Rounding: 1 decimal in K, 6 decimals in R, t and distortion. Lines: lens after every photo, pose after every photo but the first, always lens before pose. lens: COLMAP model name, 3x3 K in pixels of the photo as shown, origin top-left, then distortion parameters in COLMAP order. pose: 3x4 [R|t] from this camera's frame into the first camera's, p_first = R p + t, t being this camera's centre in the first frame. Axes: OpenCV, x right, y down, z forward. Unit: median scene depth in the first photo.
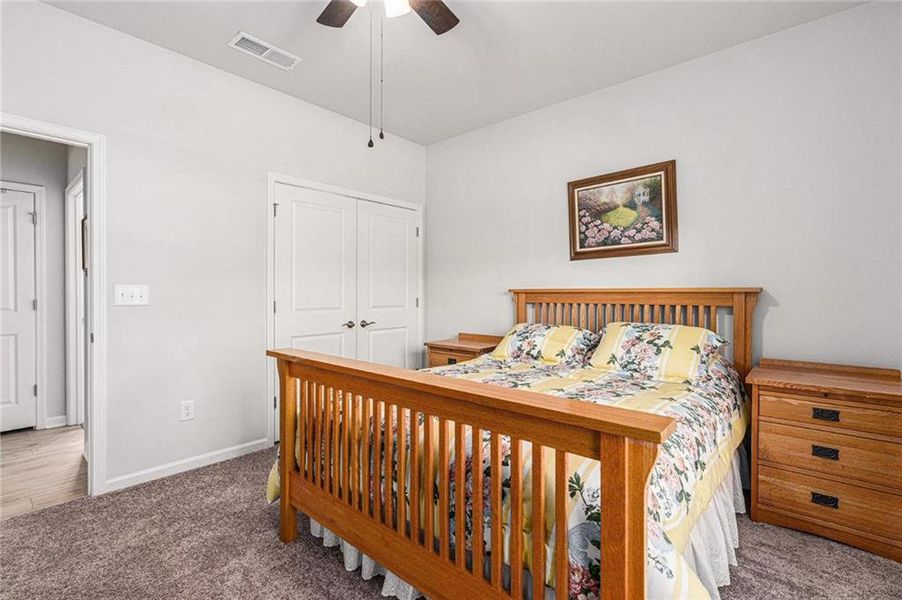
lens RADIAL K [[410.2, 0, 454.9], [0, 410.2, 300.1], [0, 0, 1]] dist [-0.002717, -0.000180]
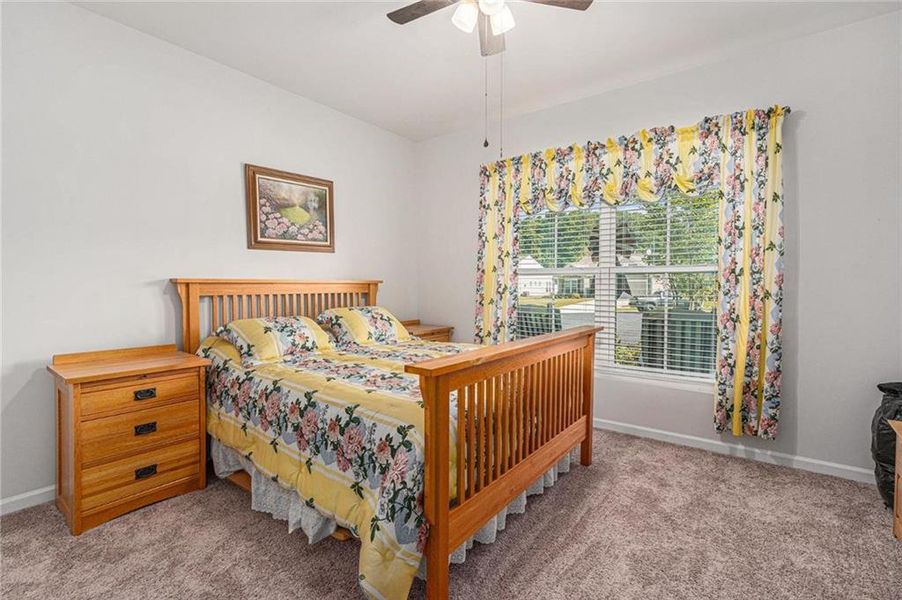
lens RADIAL K [[410.2, 0, 454.6], [0, 410.2, 294.2], [0, 0, 1]] dist [-0.002717, -0.000180]
pose [[-0.047884, -0.022381, 0.998602, -0.720505], [0.018753, 0.999553, 0.023302, -0.007875], [-0.998677, 0.019843, -0.047443, 0.627278]]
